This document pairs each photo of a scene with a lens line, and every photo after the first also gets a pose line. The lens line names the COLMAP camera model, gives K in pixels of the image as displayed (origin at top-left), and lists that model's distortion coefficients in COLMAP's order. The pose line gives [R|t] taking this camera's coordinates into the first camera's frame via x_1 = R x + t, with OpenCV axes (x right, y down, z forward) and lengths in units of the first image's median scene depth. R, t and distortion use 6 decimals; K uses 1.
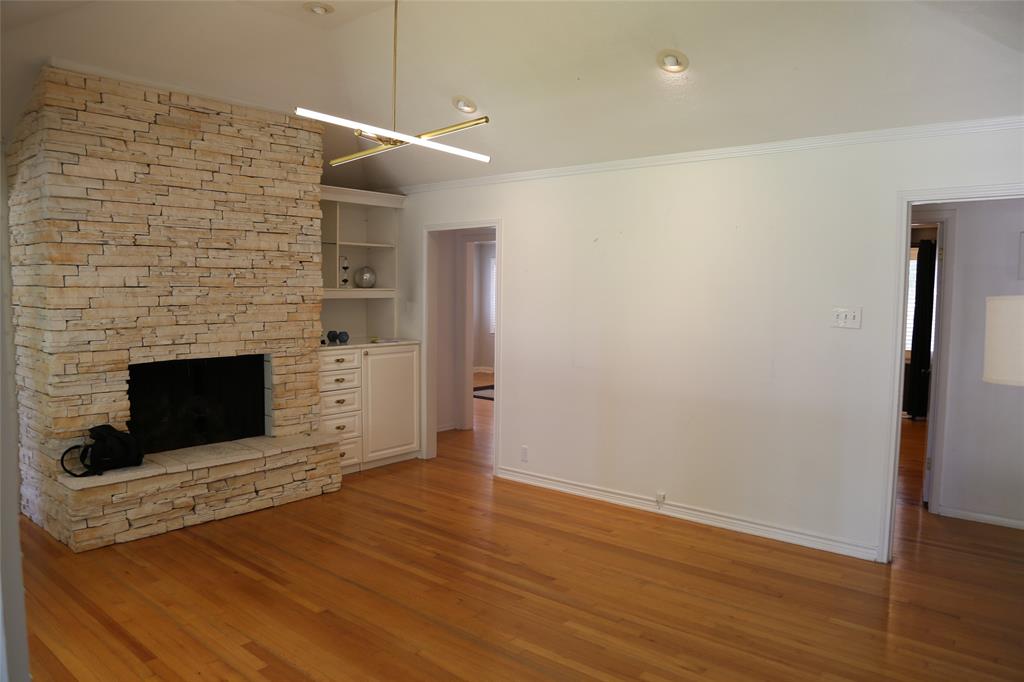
lens RADIAL K [[700.7, 0, 516.4], [0, 700.7, 348.8], [0, 0, 1]] dist [-0.124579, 0.071109]
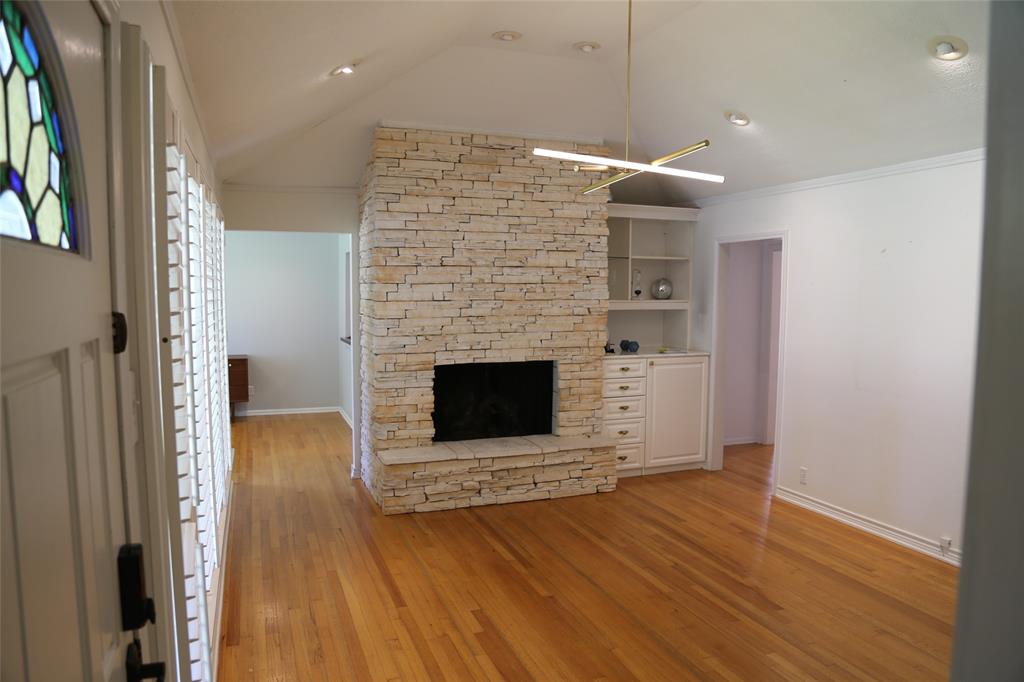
lens RADIAL K [[700.7, 0, 516.4], [0, 700.7, 348.8], [0, 0, 1]] dist [-0.124579, 0.071109]
pose [[0.871735, 0.034235, -0.488780, 0.148631], [-0.036236, 0.999329, 0.005369, -0.016861], [0.488636, 0.013031, 0.872390, -0.008940]]
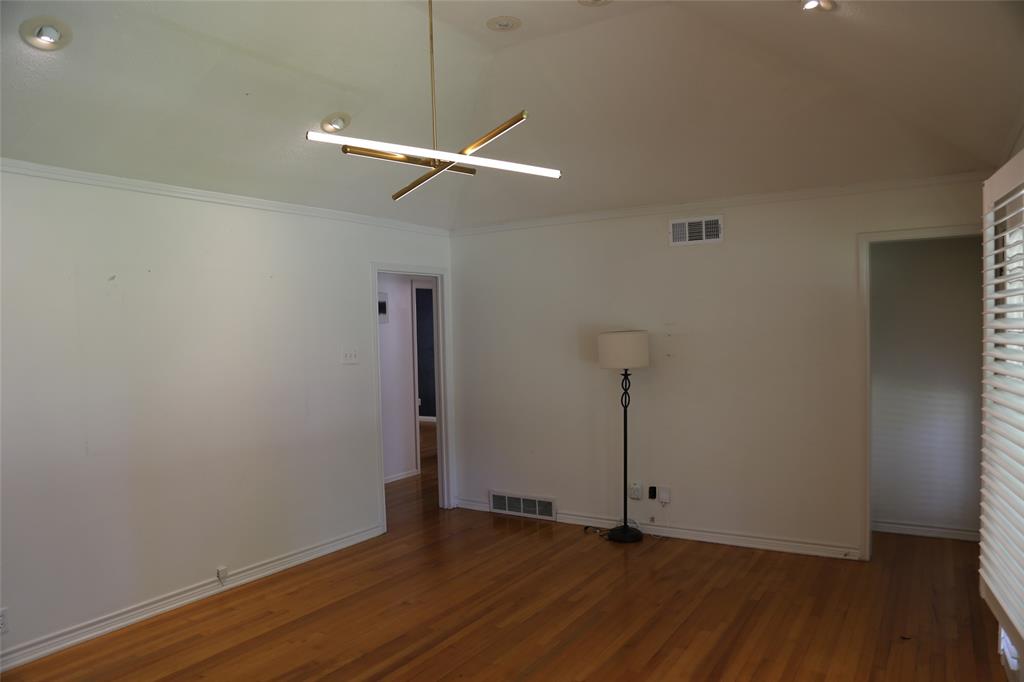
lens RADIAL K [[700.7, 0, 516.4], [0, 700.7, 348.8], [0, 0, 1]] dist [-0.124579, 0.071109]
pose [[-0.124658, -0.037202, 0.991502, -0.735168], [0.103711, 0.993334, 0.050310, -0.080120], [-0.986765, 0.109102, -0.119969, 0.743939]]
